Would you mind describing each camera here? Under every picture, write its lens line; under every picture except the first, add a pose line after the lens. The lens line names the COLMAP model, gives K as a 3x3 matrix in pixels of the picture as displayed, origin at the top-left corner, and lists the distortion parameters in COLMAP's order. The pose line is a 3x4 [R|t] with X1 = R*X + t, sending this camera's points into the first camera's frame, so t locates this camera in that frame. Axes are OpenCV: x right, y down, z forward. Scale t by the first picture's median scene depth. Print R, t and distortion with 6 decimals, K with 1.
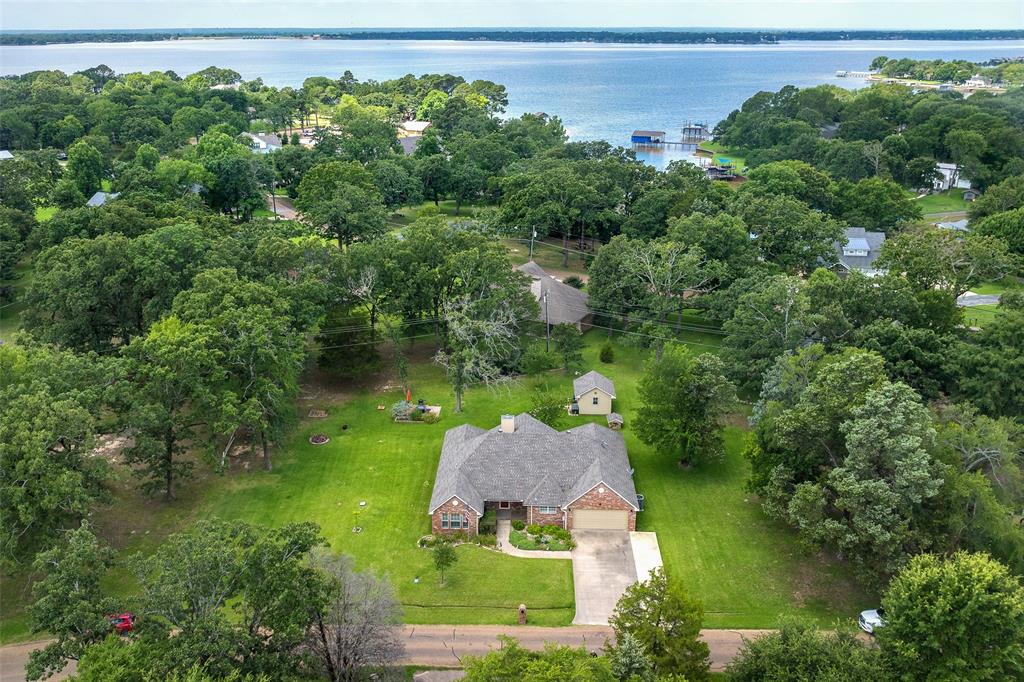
lens RADIAL K [[858.6, 0, 513.7], [0, 858.6, 342.1], [0, 0, 1]] dist [-0.017110, -0.018842]
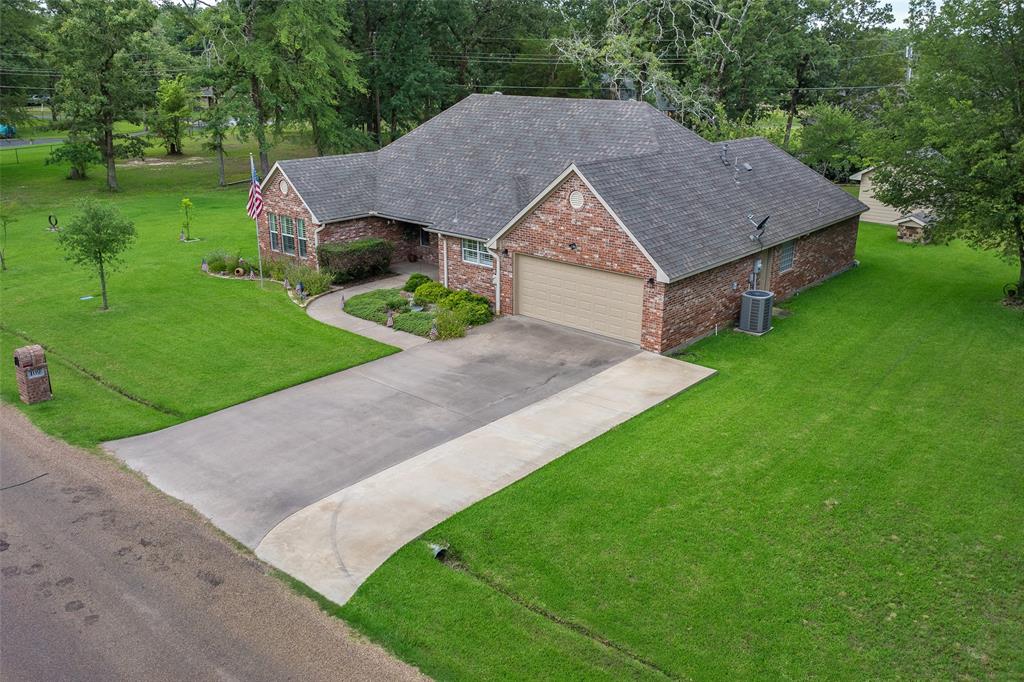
lens RADIAL K [[858.6, 0, 514.1], [0, 858.6, 339.8], [0, 0, 1]] dist [-0.017110, -0.018842]
pose [[0.793644, 0.211064, -0.570597, 0.287560], [-0.216743, 0.974445, 0.058980, 0.213686], [0.568464, 0.076864, 0.819110, 0.726680]]
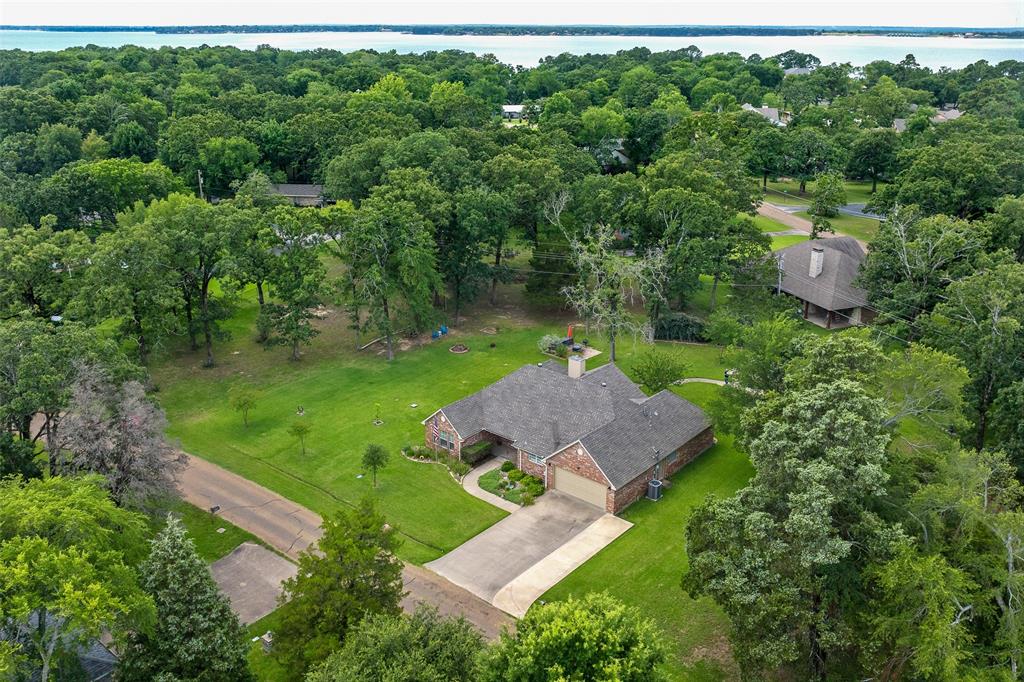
lens RADIAL K [[858.6, 0, 512.8], [0, 858.6, 338.9], [0, 0, 1]] dist [-0.017110, -0.018842]
pose [[0.798632, 0.215801, -0.561797, 0.498391], [-0.210608, 0.974689, 0.075010, 0.018142], [0.563765, 0.058414, 0.823867, 0.277452]]
